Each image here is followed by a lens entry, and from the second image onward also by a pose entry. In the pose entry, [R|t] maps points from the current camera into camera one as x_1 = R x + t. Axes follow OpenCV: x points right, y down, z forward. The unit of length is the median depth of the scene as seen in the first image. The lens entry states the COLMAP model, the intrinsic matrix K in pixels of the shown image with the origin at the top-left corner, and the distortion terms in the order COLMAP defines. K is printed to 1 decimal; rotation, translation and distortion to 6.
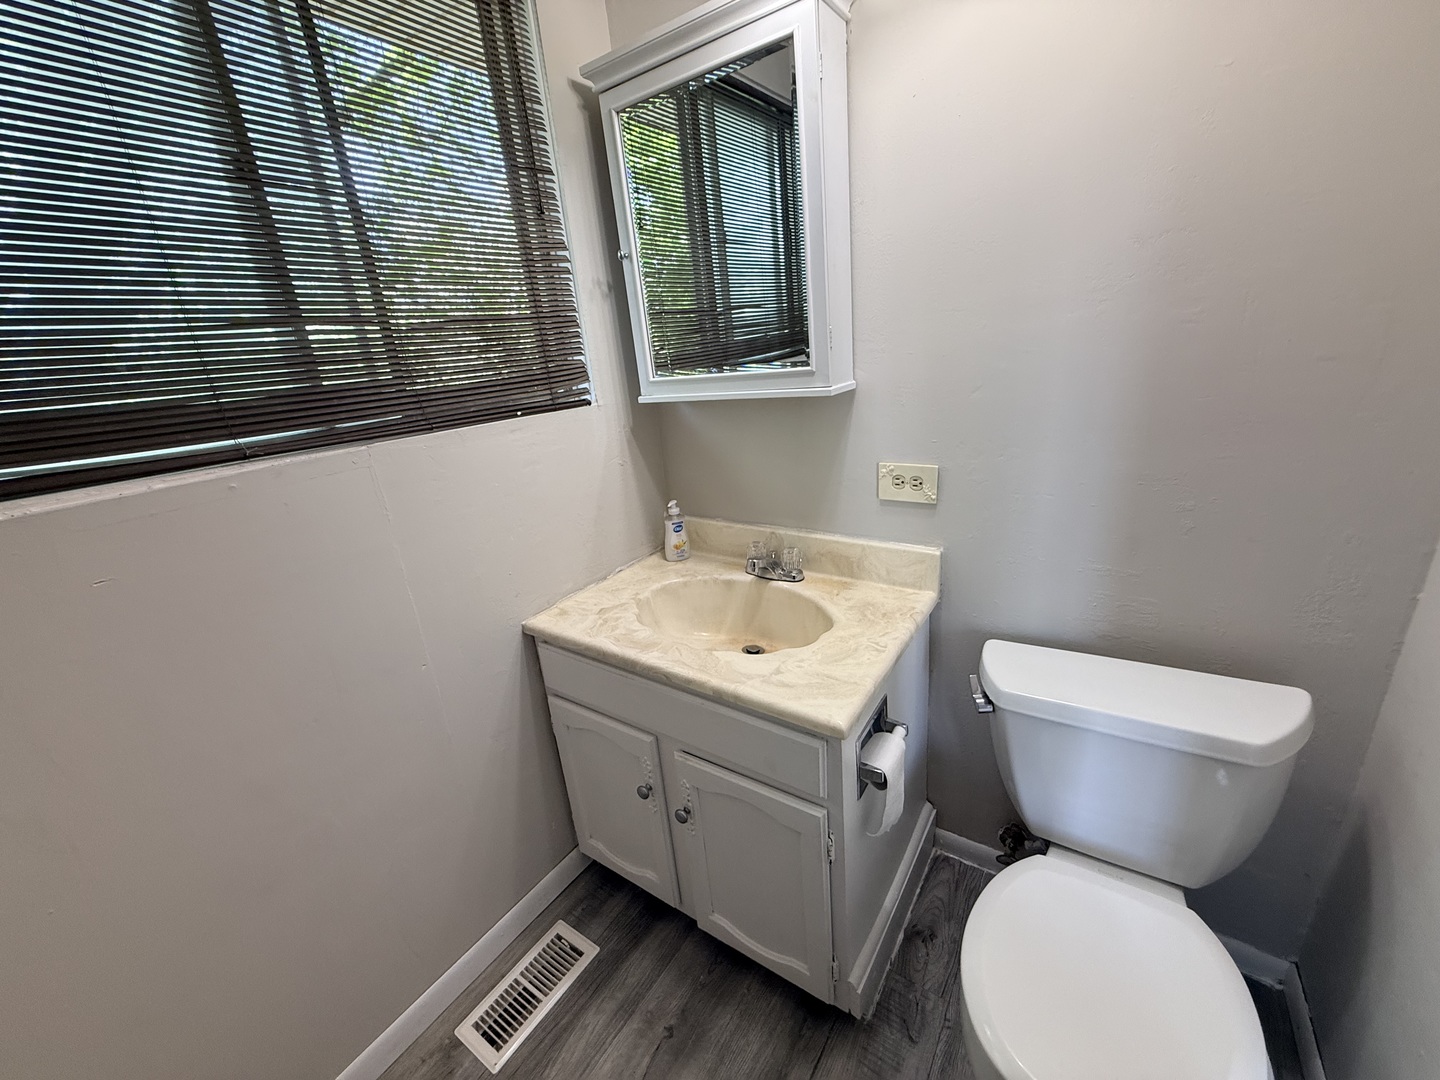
lens RADIAL K [[572.2, 0, 723.7], [0, 572.2, 539.1], [0, 0, 1]] dist [-0.002030, 0.000388]
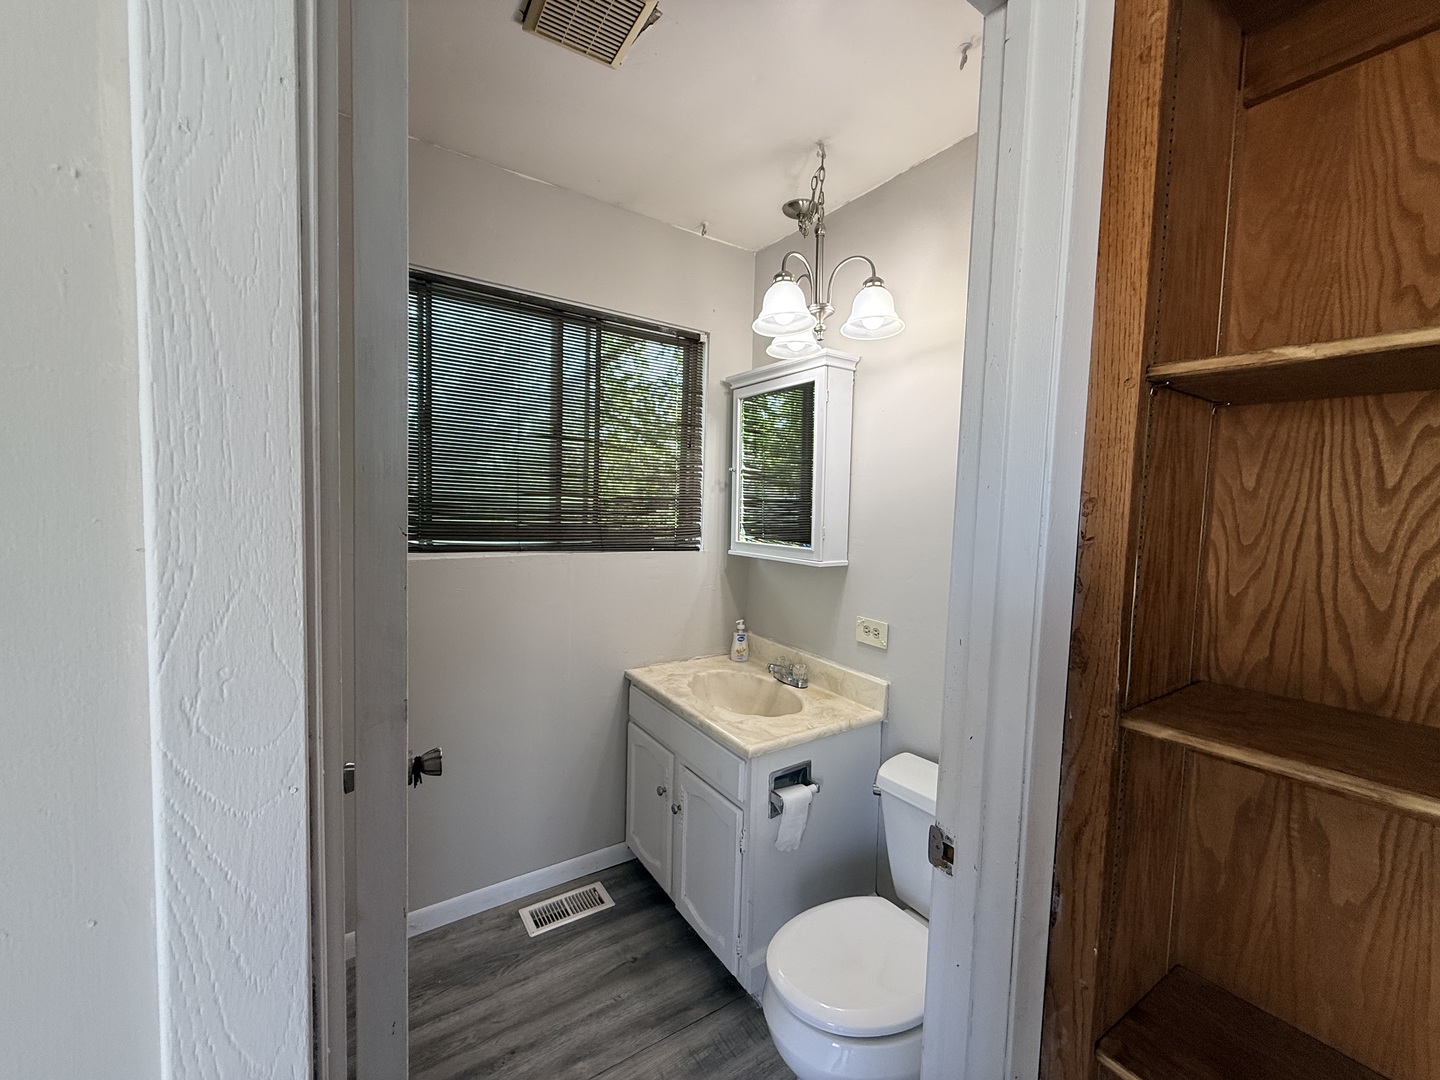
lens RADIAL K [[572.2, 0, 714.8], [0, 572.2, 537.8], [0, 0, 1]] dist [-0.002030, 0.000388]
pose [[0.919251, 0.137646, -0.368825, 0.440616], [-0.226347, 0.951338, -0.209102, 0.068615], [0.322095, 0.275700, 0.905673, -0.520797]]
